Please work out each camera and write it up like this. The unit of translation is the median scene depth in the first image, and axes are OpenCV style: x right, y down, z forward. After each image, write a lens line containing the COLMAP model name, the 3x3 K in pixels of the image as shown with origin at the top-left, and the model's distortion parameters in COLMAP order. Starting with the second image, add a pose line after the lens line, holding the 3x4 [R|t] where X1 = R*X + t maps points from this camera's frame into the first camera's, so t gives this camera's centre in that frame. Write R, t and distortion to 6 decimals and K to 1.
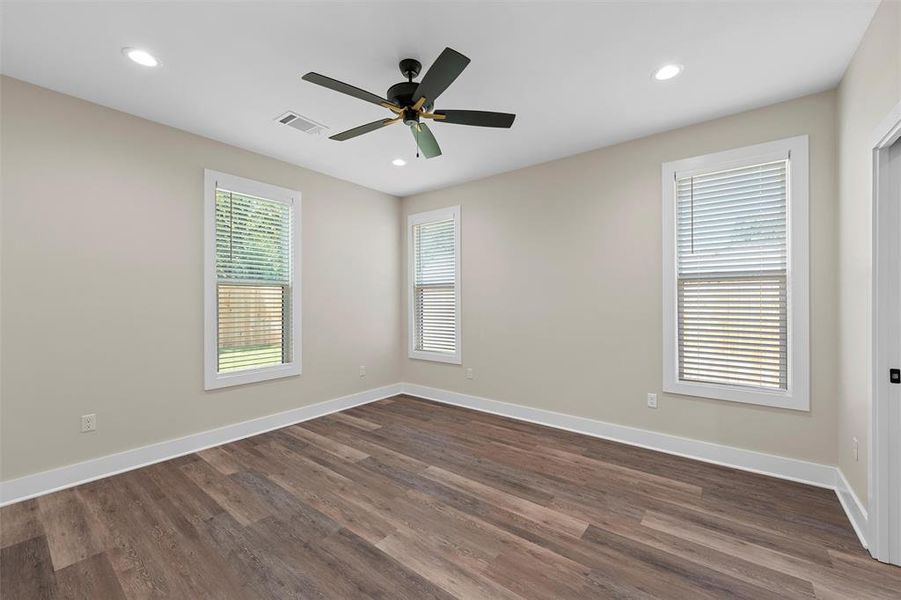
lens RADIAL K [[363.2, 0, 448.5], [0, 363.2, 301.2], [0, 0, 1]] dist [-0.001577, -0.000171]
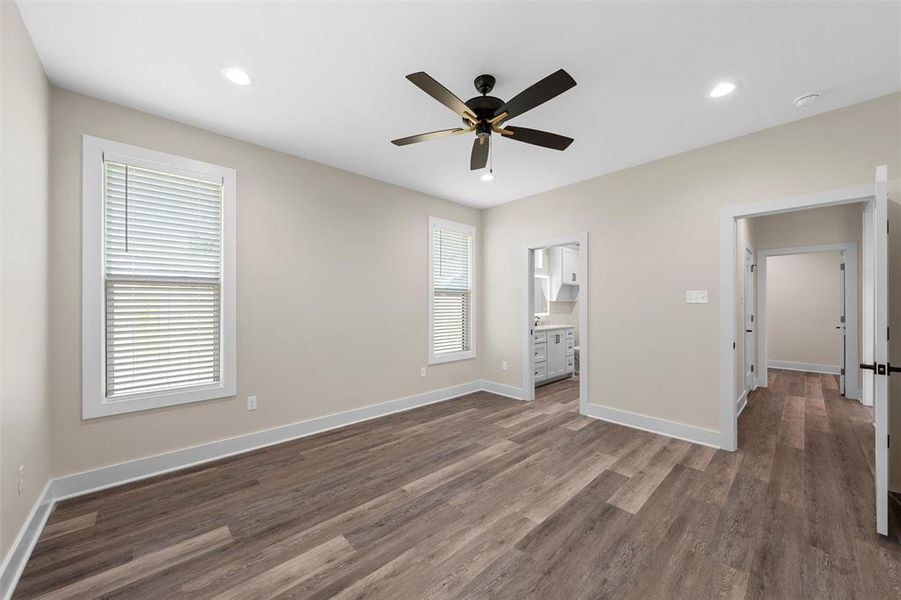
lens RADIAL K [[334.6, 0, 453.9], [0, 334.6, 303.8], [0, 0, 1]] dist [0.000320, -0.000103]
pose [[0.143012, 0.002776, 0.989717, -0.804529], [0.000656, 0.999996, -0.002900, -0.002528], [-0.989721, 0.001064, 0.143009, 0.706477]]
